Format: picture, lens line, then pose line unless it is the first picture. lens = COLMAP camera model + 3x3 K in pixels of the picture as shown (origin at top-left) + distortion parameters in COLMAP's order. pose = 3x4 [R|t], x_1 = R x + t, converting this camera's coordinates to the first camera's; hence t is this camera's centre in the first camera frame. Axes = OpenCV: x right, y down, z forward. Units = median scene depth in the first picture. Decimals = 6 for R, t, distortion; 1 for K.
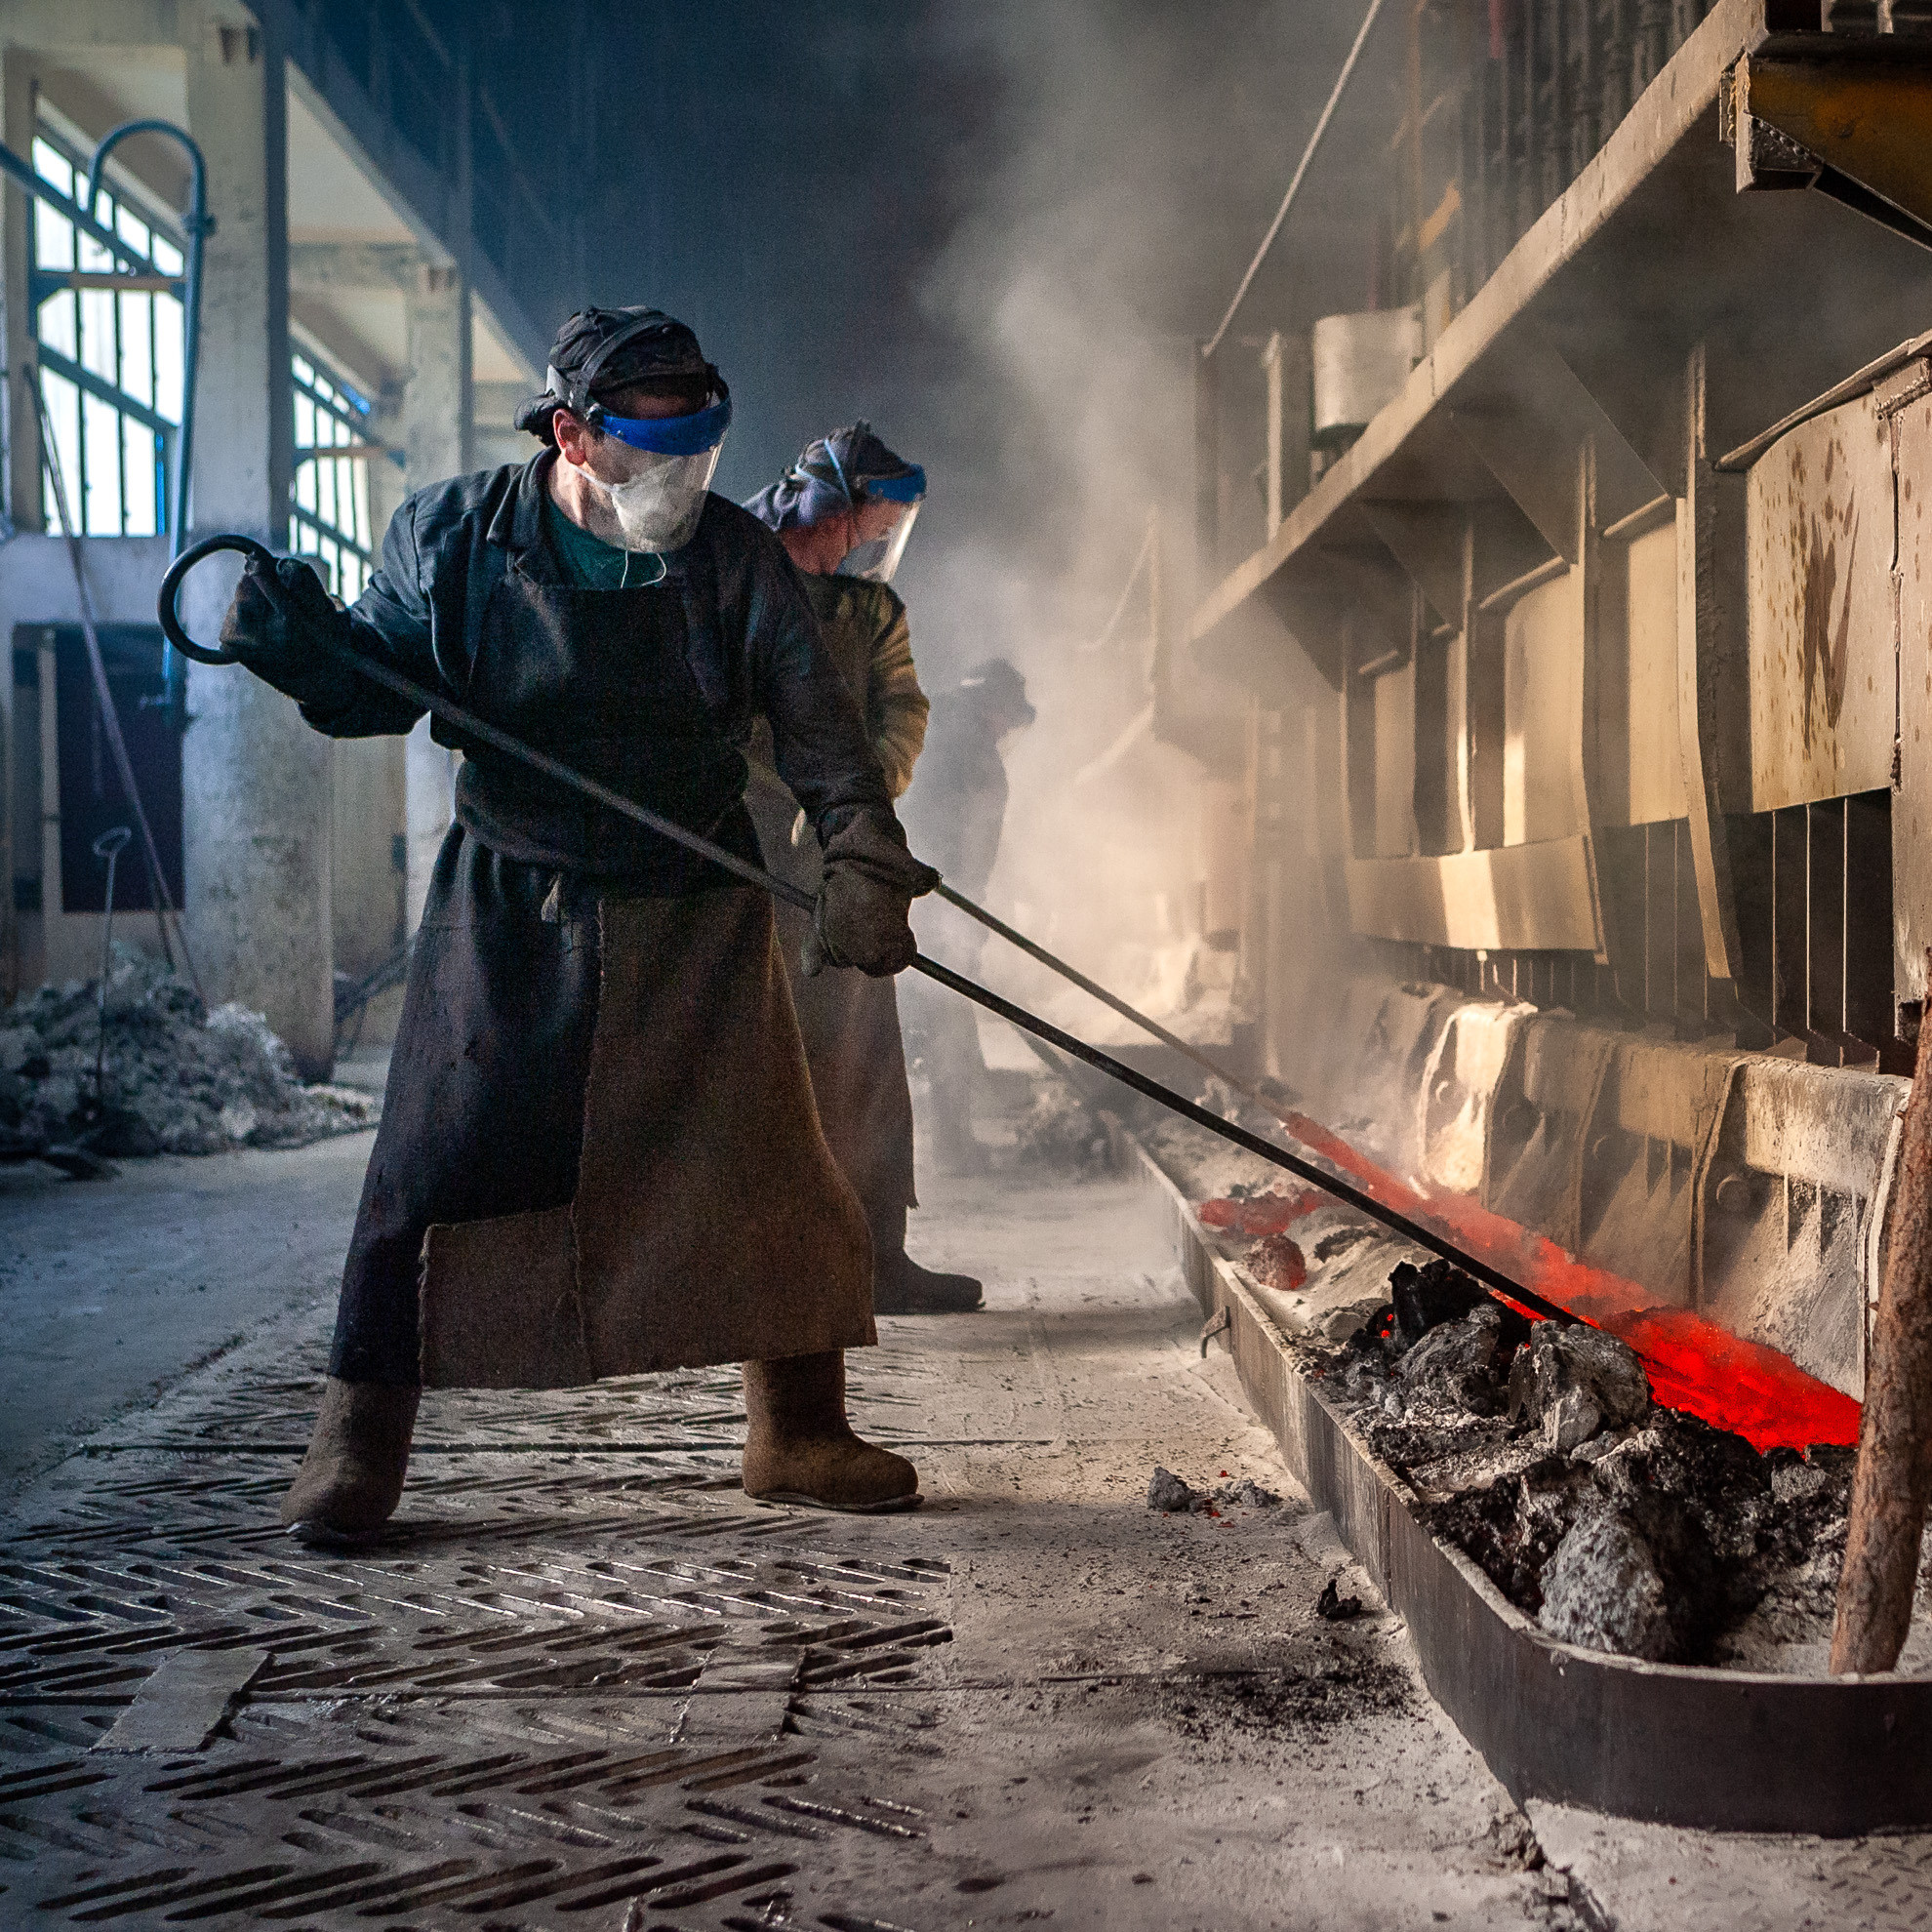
lens RADIAL K [[3824.7, 0, 966.0], [0, 3824.7, 966.0], [0, 0, 1]] dist [-0.054468, -0.001182]
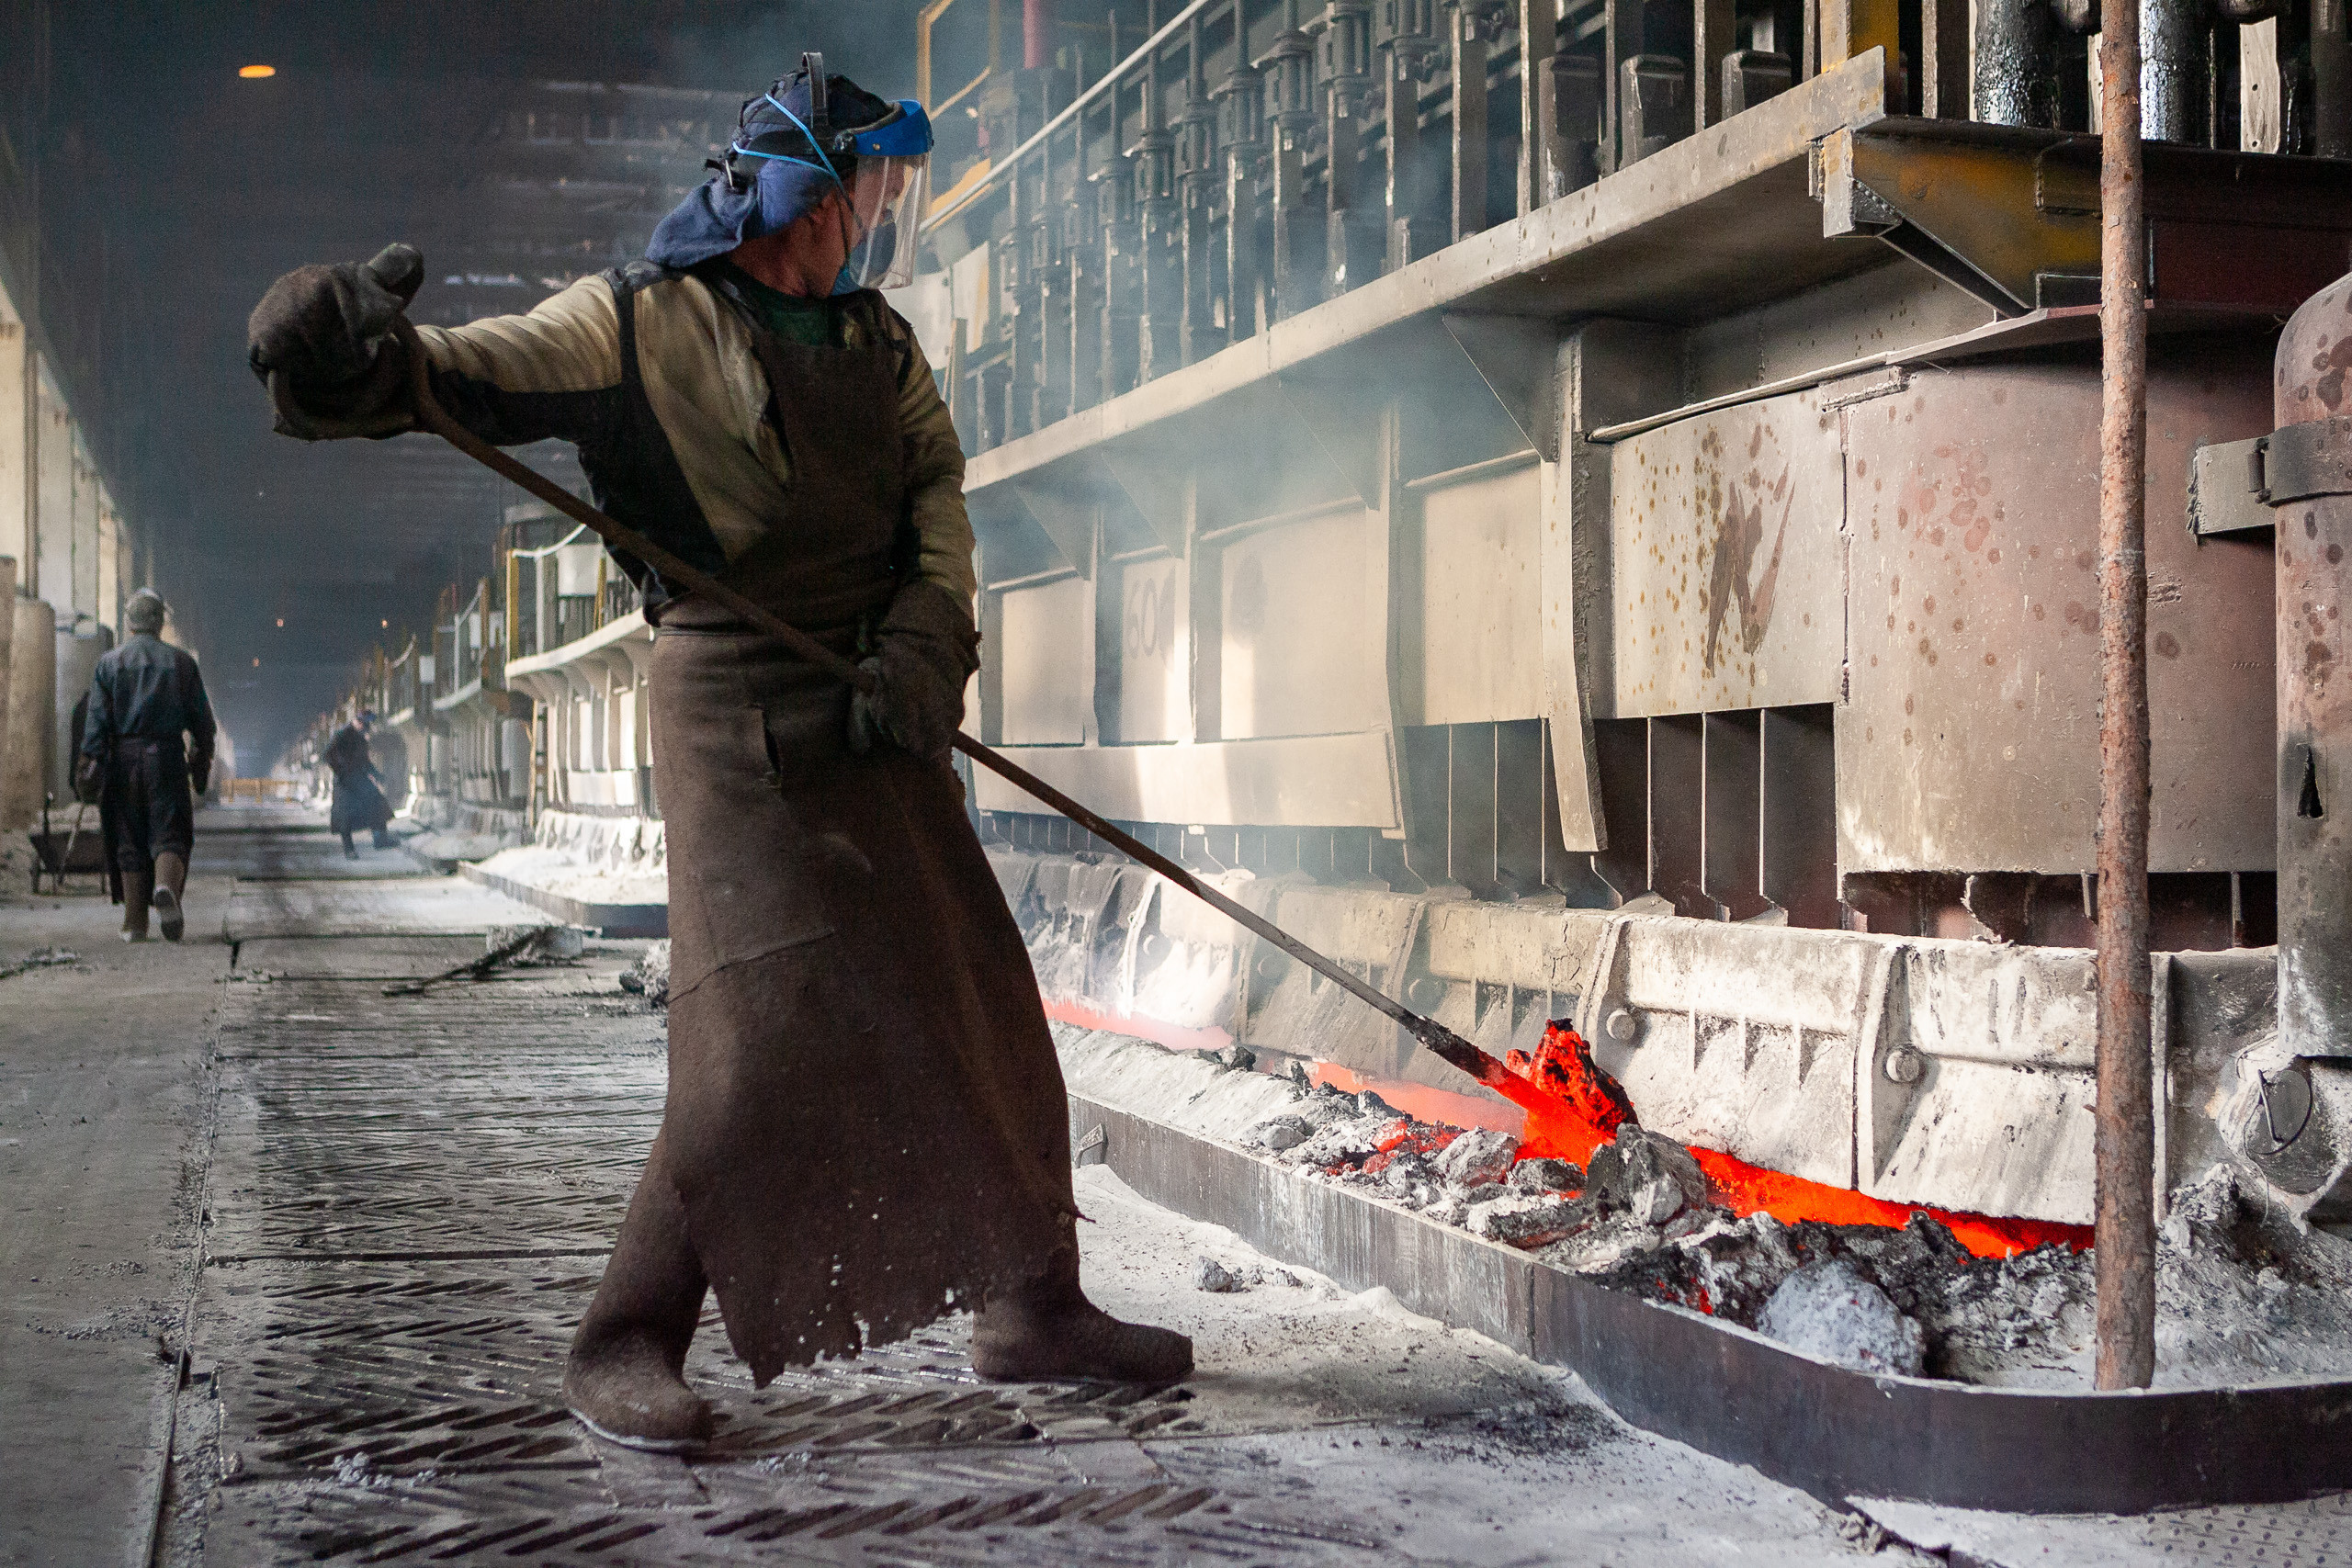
lens RADIAL K [[3287.5, 0, 1176.0], [0, 3287.5, 784.0], [0, 0, 1]] dist [-0.163619, 0.628883]
pose [[0.981128, 0.005818, 0.193272, -0.161110], [-0.002752, 0.999866, -0.016127, -0.001395], [-0.193340, 0.015291, 0.981013, -0.018646]]
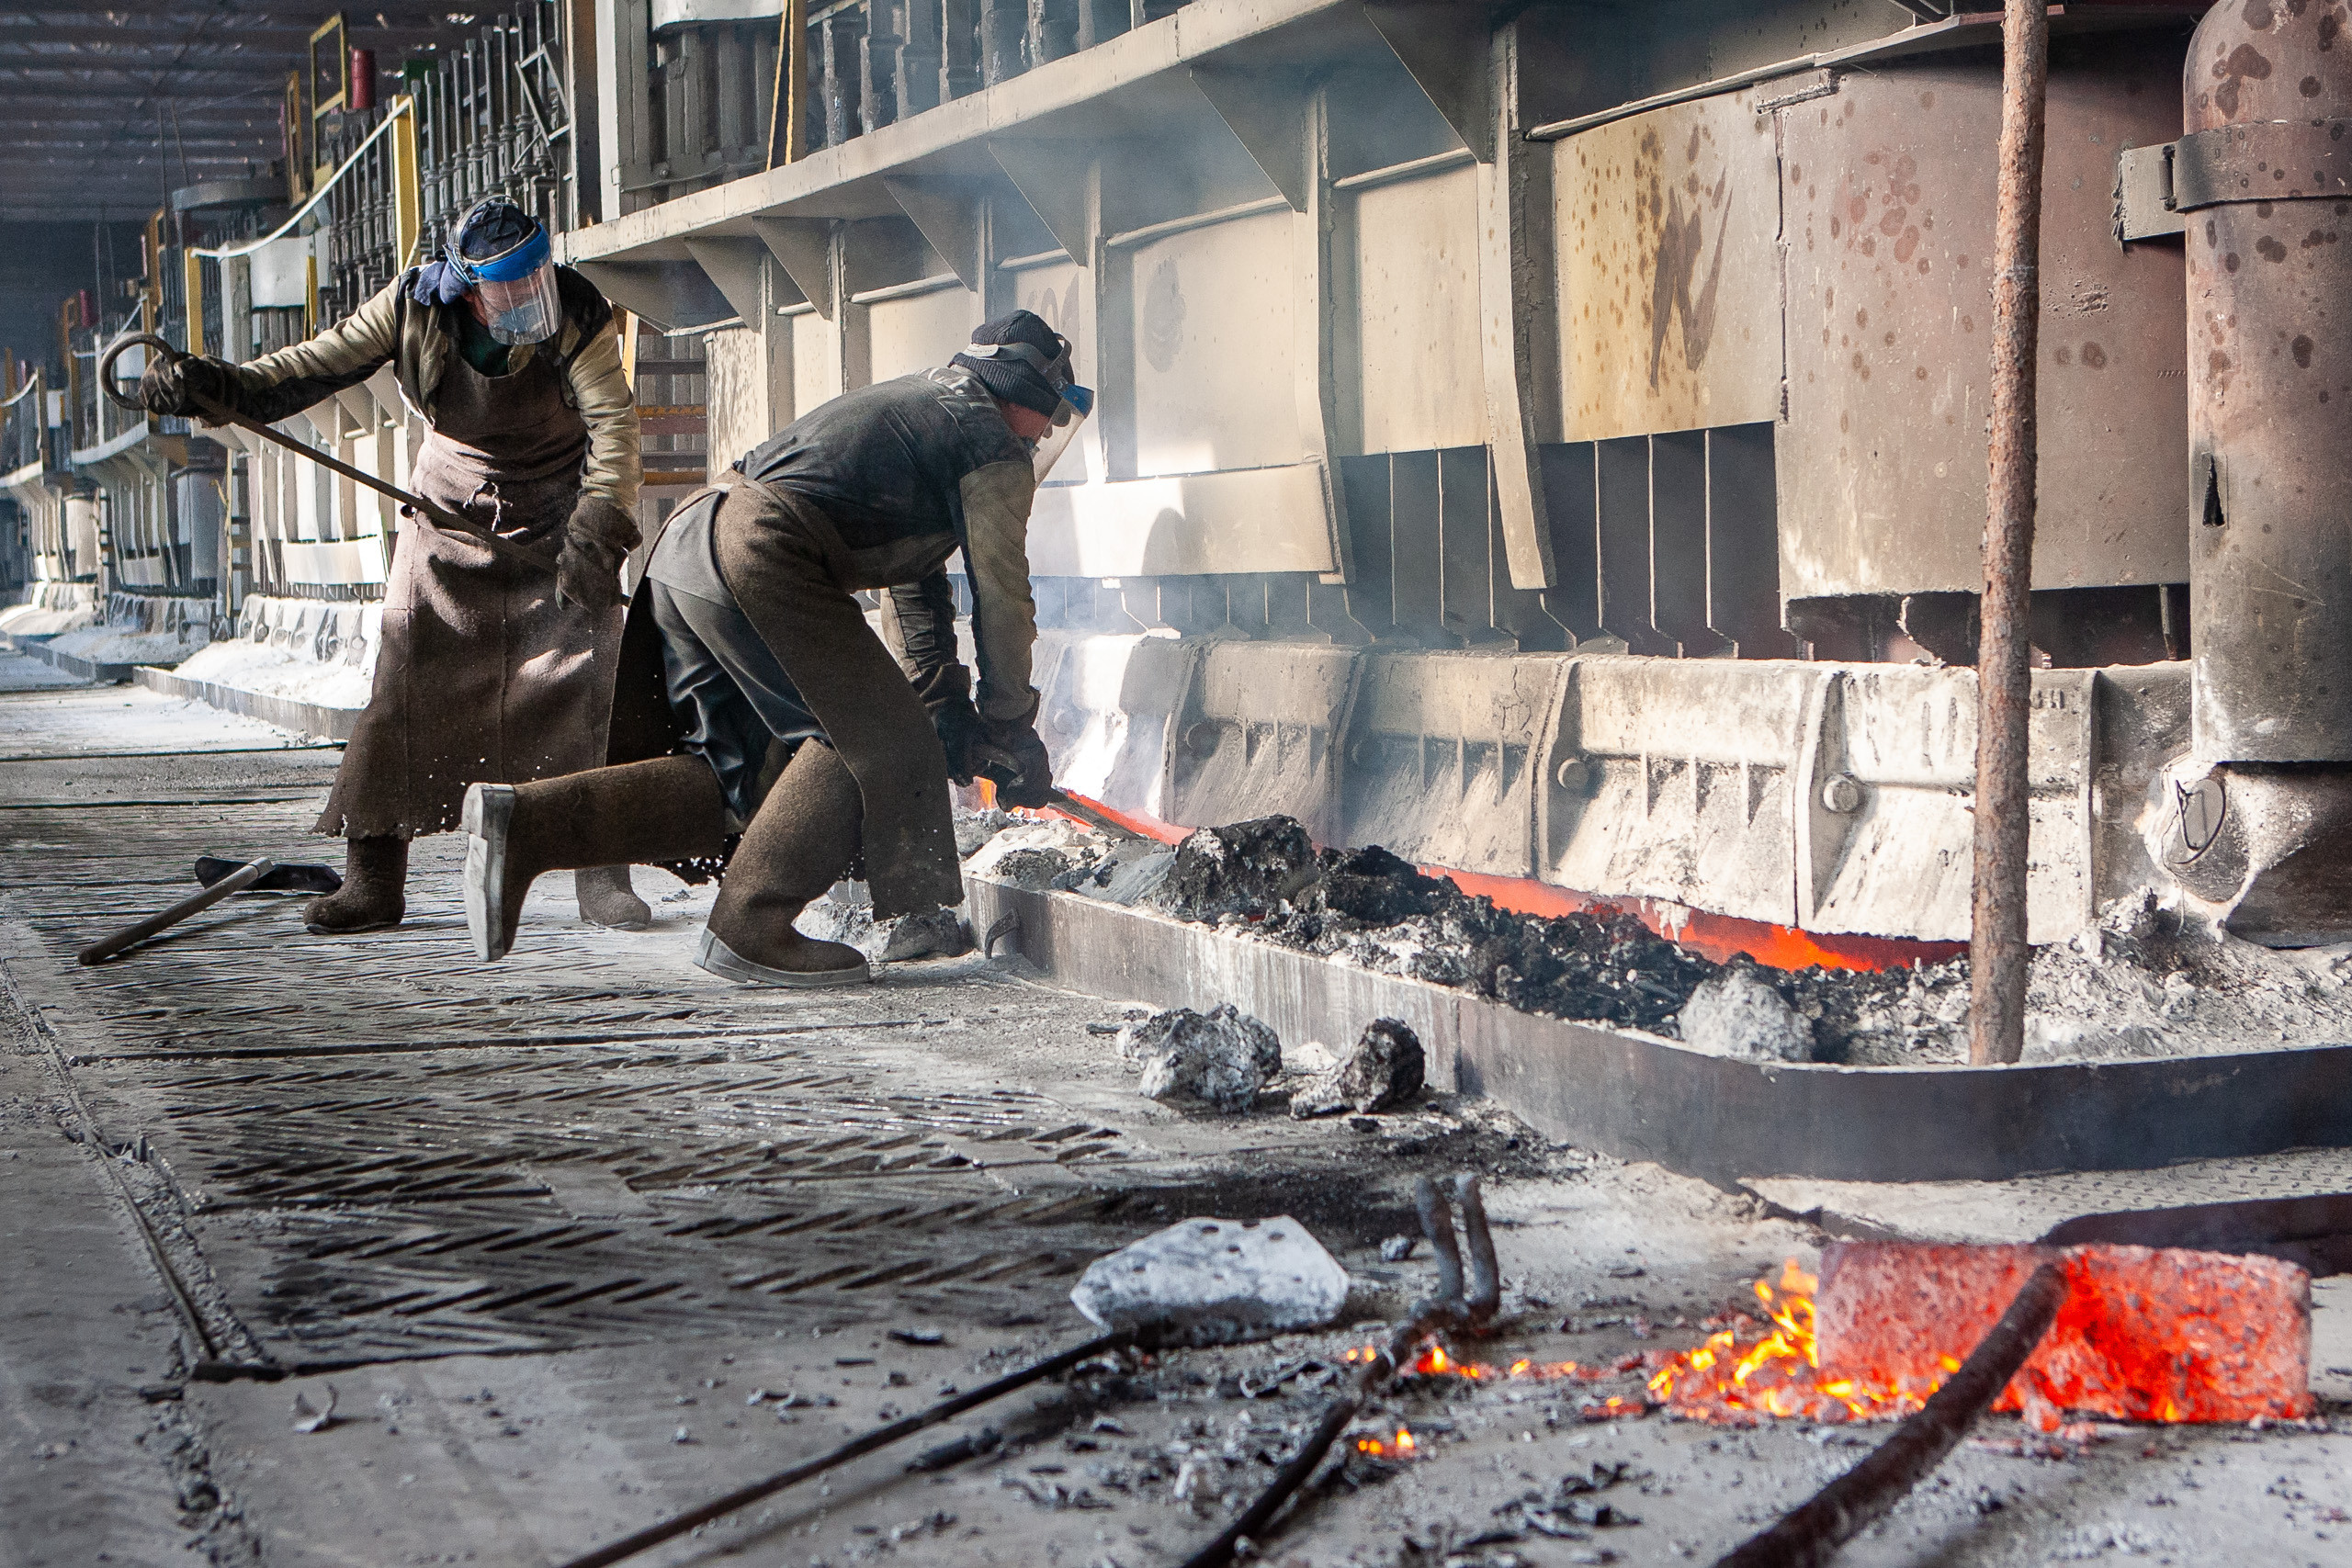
lens RADIAL K [[4159.2, 0, 1176.0], [0, 4159.2, 784.0], [0, 0, 1]] dist [0.003484, -0.045439]
pose [[0.976601, -0.033183, 0.212484, -0.200396], [0.024351, 0.998733, 0.044046, 0.004705], [-0.213676, -0.037841, 0.976171, -0.219771]]
